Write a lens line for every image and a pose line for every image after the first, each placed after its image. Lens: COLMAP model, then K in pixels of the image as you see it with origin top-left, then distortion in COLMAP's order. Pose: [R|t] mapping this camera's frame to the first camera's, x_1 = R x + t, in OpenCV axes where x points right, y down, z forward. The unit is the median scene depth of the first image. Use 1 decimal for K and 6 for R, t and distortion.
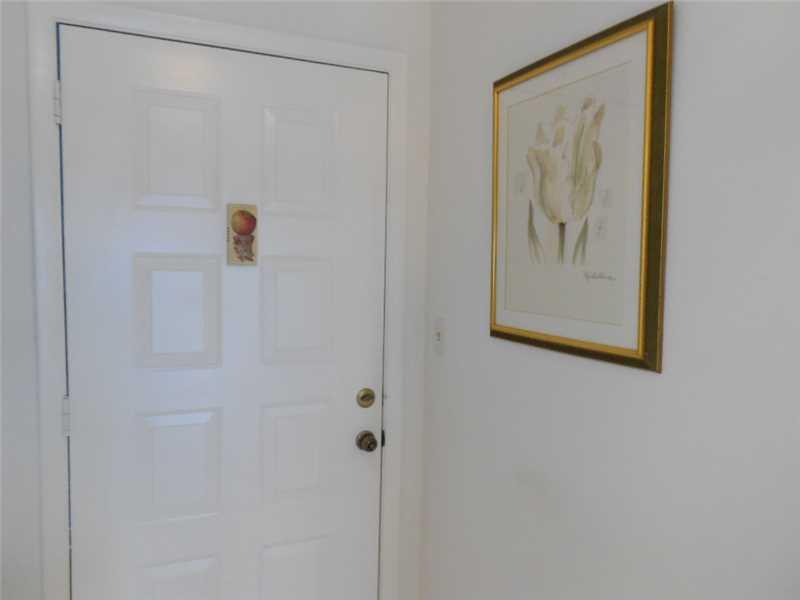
lens RADIAL K [[628.4, 0, 400.0], [0, 628.4, 300.0], [0, 0, 1]] dist [0.010027, 0.006465]
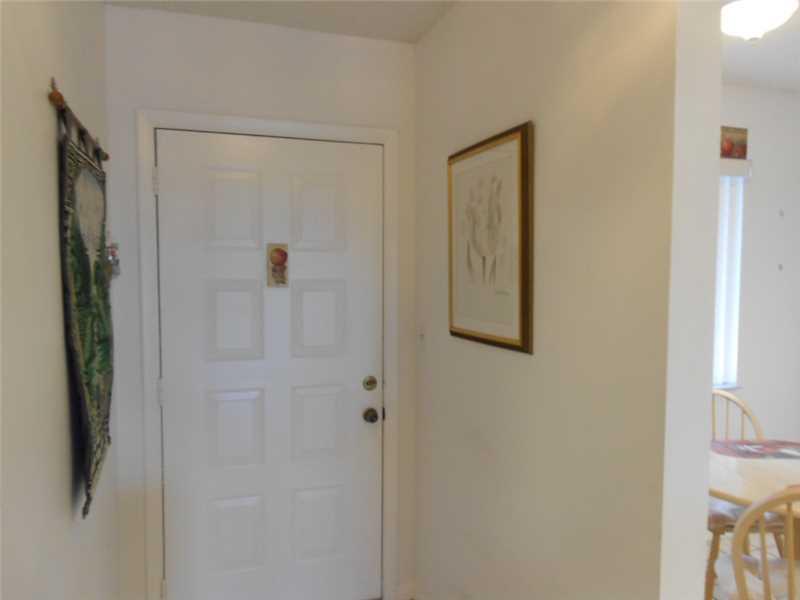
lens RADIAL K [[620.8, 0, 405.5], [0, 620.8, 307.5], [0, 0, 1]] dist [0.005733, 0.000413]
pose [[0.996297, -0.008028, -0.085597, 0.165492], [0.007032, 0.999904, -0.011922, 0.011049], [0.085685, 0.011276, 0.996258, -0.394122]]
